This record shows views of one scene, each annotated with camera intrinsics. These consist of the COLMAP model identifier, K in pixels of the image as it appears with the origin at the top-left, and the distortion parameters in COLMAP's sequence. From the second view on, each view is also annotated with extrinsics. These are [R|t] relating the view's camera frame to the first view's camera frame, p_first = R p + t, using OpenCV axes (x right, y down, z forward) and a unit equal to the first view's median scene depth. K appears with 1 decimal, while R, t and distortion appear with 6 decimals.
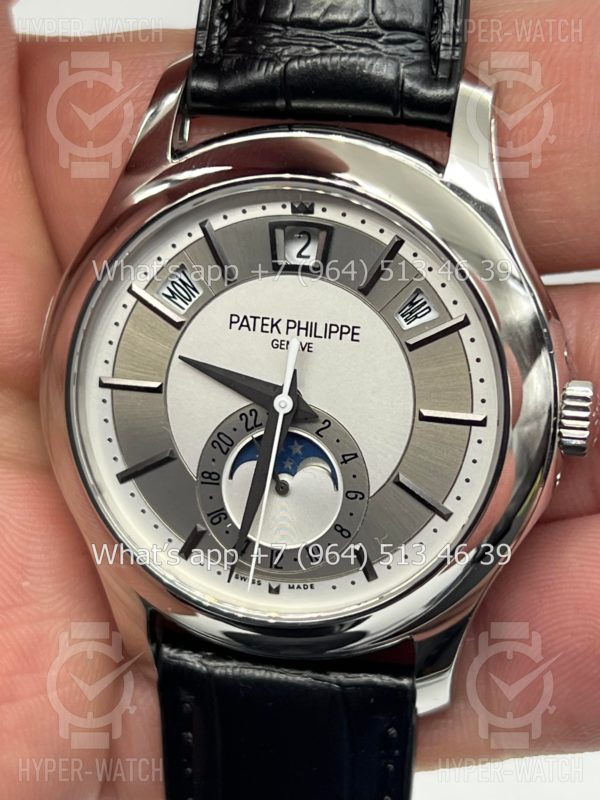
lens RADIAL K [[1863.7, 0, 298.4], [0, 1863.7, 400.2], [0, 0, 1]] dist [0.222070, 0.000000]
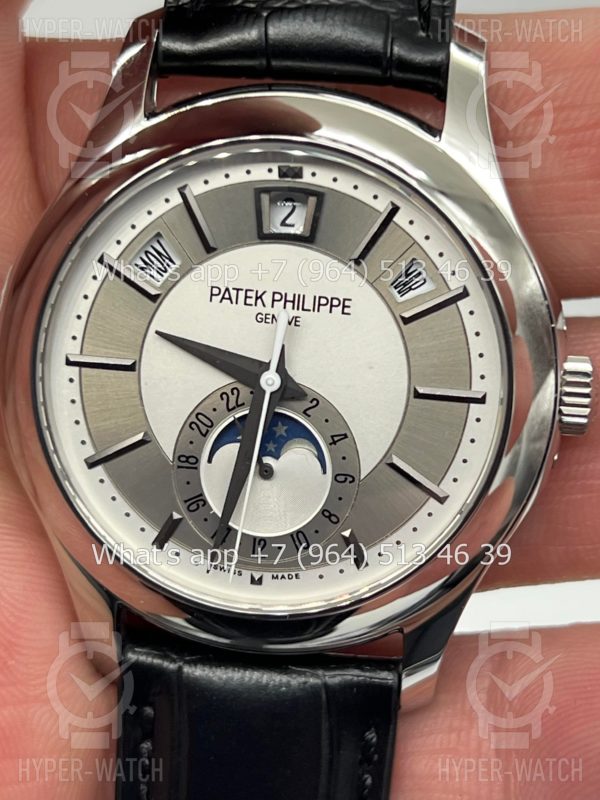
lens RADIAL K [[1863.7, 0, 295.0], [0, 1863.7, 402.4], [0, 0, 1]] dist [0.222070, 0.000000]
pose [[0.993479, -0.004989, 0.113903, -0.101446], [0.005727, 0.999965, -0.006149, 0.018177], [-0.113868, 0.006762, 0.993473, 0.066133]]
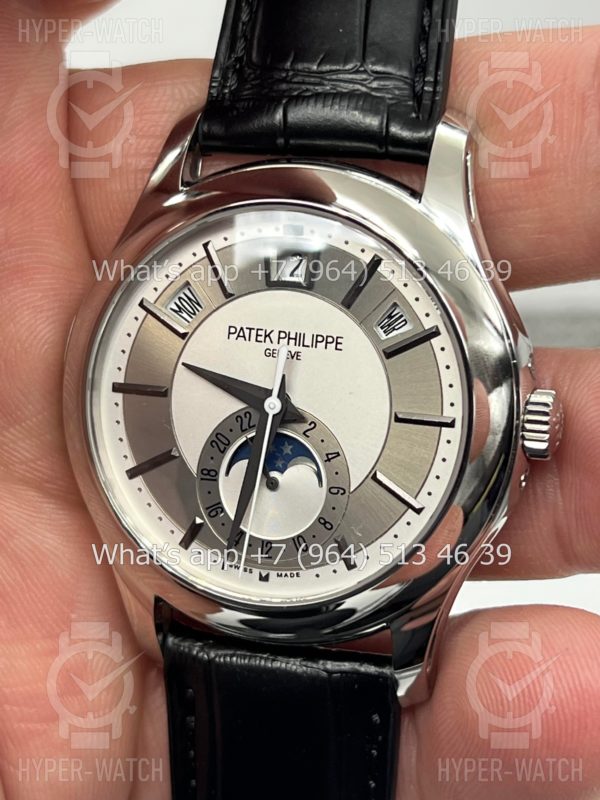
lens RADIAL K [[1863.7, 0, 302.7], [0, 1863.7, 394.8], [0, 0, 1]] dist [0.222070, 0.000000]
pose [[0.997051, 0.015904, -0.075072, 0.091559], [-0.021776, 0.996711, -0.078055, 0.080670], [0.073583, 0.079460, 0.994119, -0.098728]]
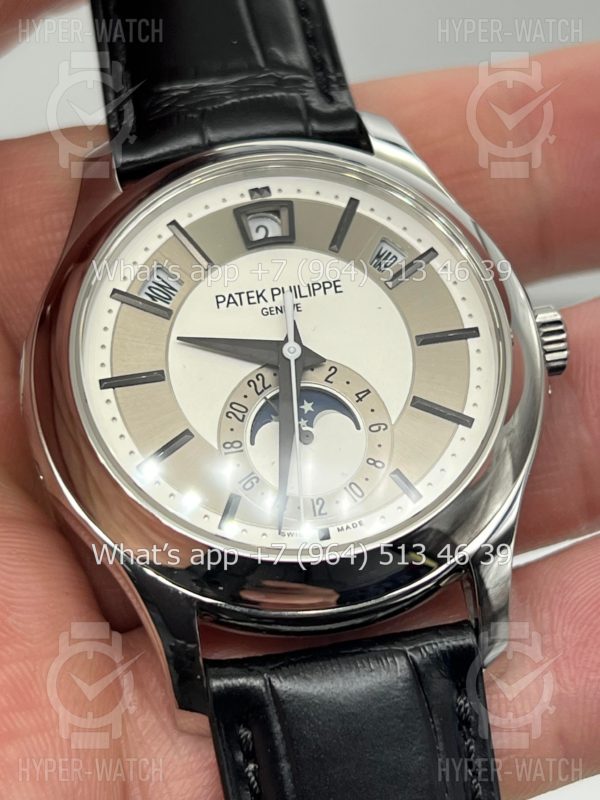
lens RADIAL K [[1863.7, 0, 305.4], [0, 1863.7, 401.7], [0, 0, 1]] dist [0.222070, 0.000000]
pose [[0.929757, -0.123949, 0.346684, -0.357336], [0.280774, 0.847804, -0.449883, 0.485347], [-0.238157, 0.515621, 0.823053, 0.163191]]
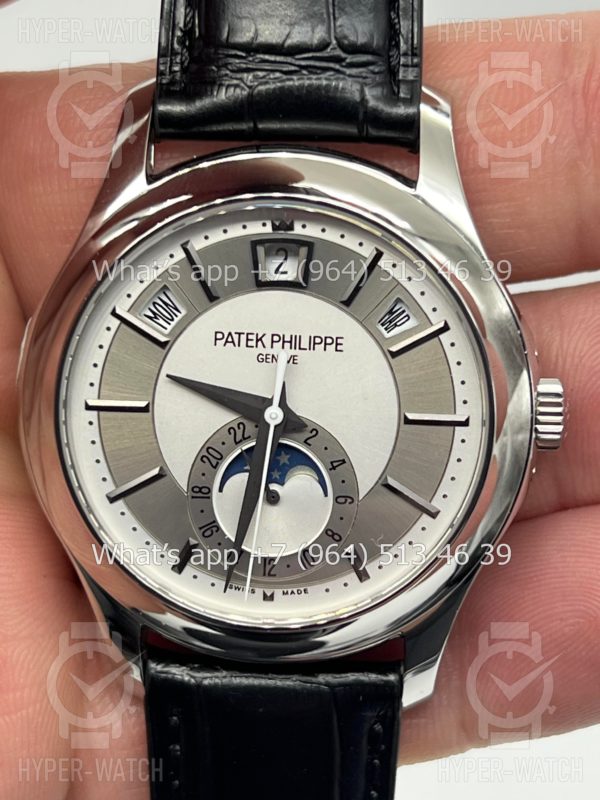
lens RADIAL K [[1863.7, 0, 297.1], [0, 1863.7, 397.1], [0, 0, 1]] dist [0.222070, 0.000000]
pose [[0.987479, -0.053059, 0.148560, -0.146400], [0.055536, 0.998378, -0.012572, 0.005438], [-0.147652, 0.020665, 0.988823, -0.022533]]
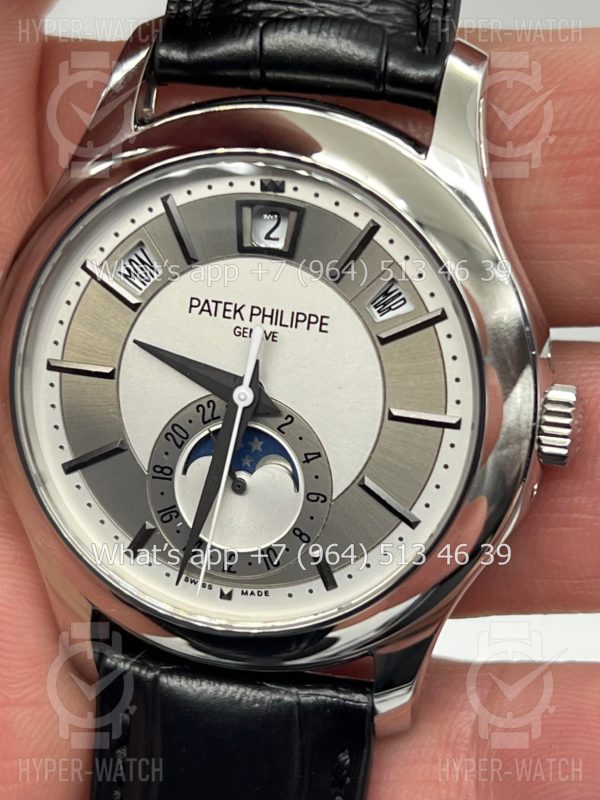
lens RADIAL K [[1863.7, 0, 296.3], [0, 1863.7, 403.1], [0, 0, 1]] dist [0.222070, 0.000000]
pose [[0.999111, 0.042039, 0.003295, 0.015214], [-0.042054, 0.999106, 0.004389, 0.000266], [-0.003107, -0.004523, 0.999985, 0.069900]]
